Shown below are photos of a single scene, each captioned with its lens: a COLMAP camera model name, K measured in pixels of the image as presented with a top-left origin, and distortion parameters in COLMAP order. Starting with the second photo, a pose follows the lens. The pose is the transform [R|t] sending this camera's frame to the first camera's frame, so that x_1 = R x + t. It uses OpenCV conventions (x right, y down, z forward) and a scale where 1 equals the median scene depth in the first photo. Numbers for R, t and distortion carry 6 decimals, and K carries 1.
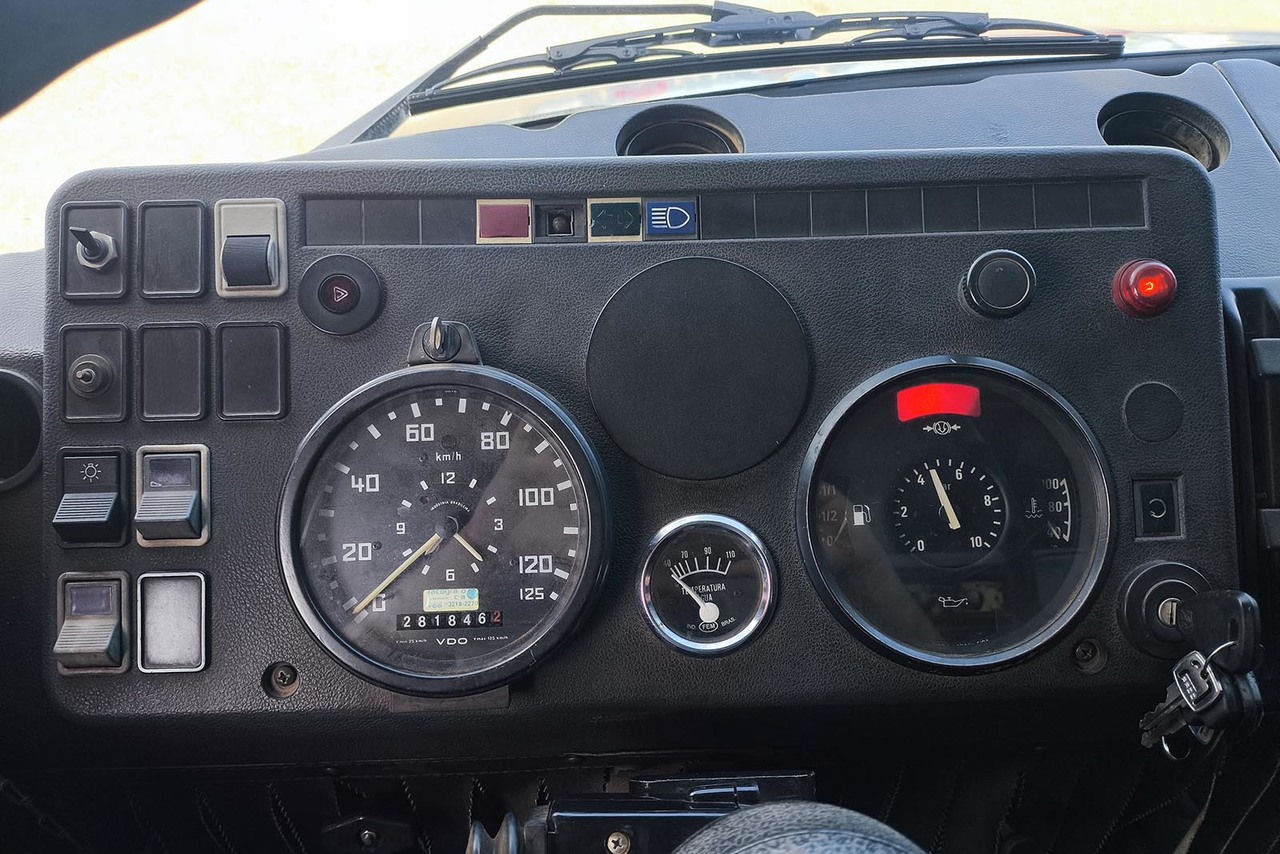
lens RADIAL K [[923.9, 0, 636.9], [0, 923.9, 422.3], [0, 0, 1]] dist [0.100455, -0.188314]
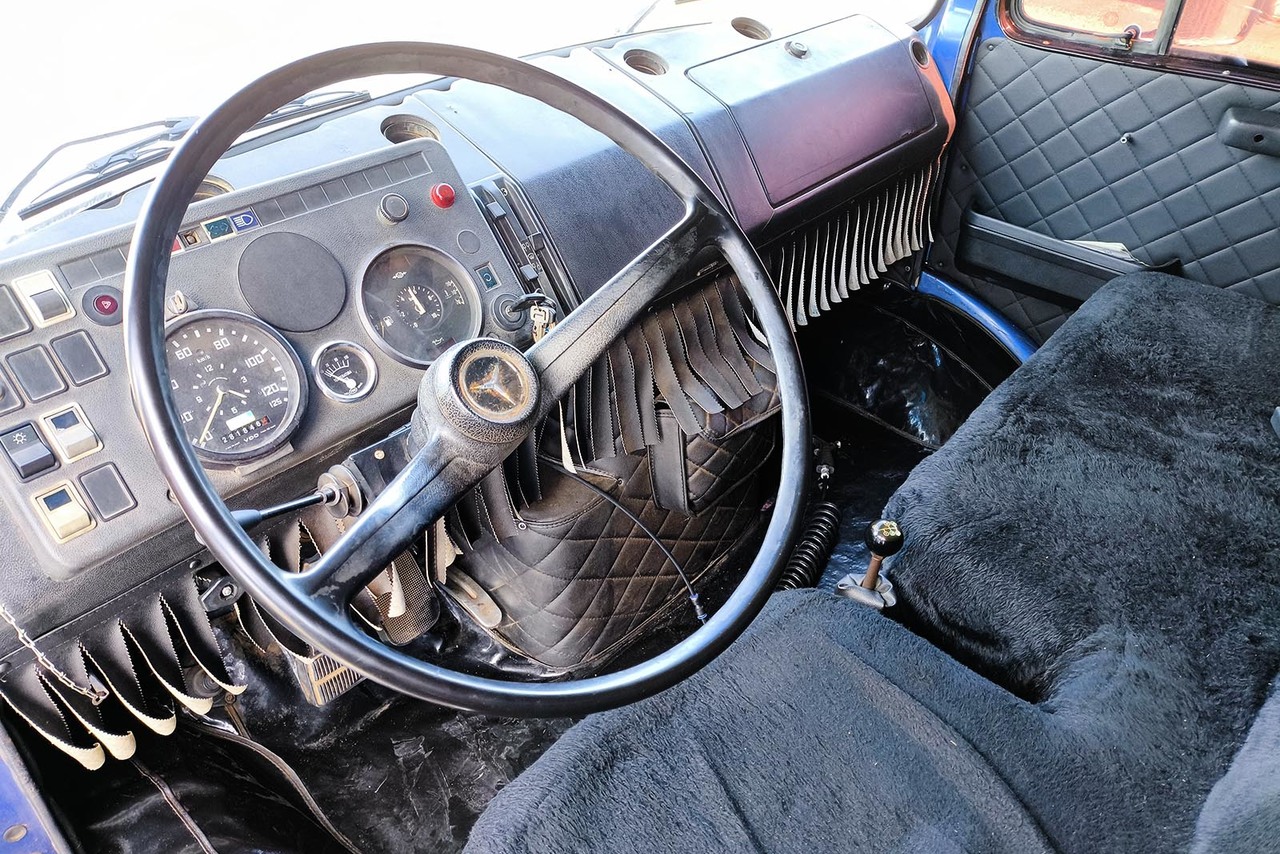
lens RADIAL K [[923.9, 0, 636.9], [0, 923.9, 422.3], [0, 0, 1]] dist [0.100455, -0.188314]
pose [[0.674966, -0.406742, 0.615616, -0.853947], [0.419959, 0.897785, 0.132727, 0.279114], [-0.606676, 0.168947, 0.776789, -1.094245]]
